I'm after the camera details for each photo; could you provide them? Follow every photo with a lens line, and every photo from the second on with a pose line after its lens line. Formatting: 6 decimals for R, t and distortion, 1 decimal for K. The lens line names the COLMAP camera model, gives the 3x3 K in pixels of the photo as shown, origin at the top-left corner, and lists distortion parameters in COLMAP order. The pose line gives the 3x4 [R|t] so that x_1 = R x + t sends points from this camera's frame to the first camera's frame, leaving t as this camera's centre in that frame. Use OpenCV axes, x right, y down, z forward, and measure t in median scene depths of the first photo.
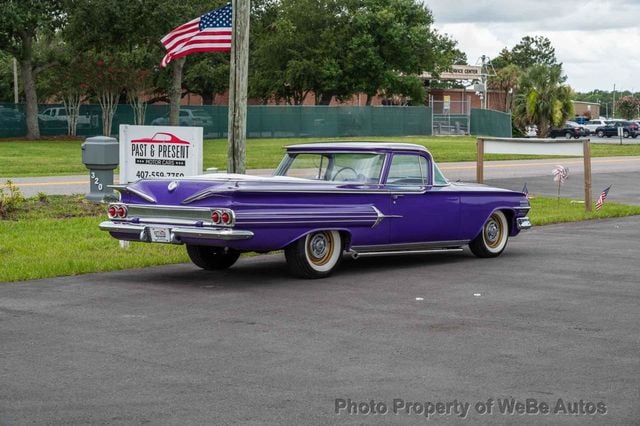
lens RADIAL K [[1312.4, 0, 312.5], [0, 1312.4, 211.6], [0, 0, 1]] dist [0.007619, 0.016451]
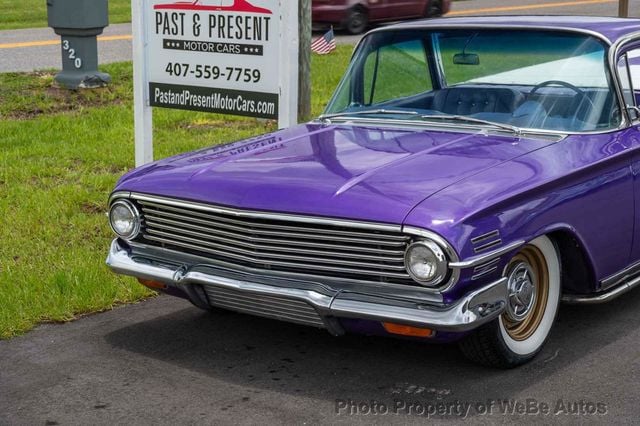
lens RADIAL K [[1312.4, 0, 312.5], [0, 1312.4, 211.6], [0, 0, 1]] dist [0.007619, 0.016451]
pose [[0.999164, -0.016807, 0.037265, -0.079164], [0.011751, 0.991184, 0.131971, -0.033954], [-0.039155, -0.131423, 0.990553, 0.379032]]
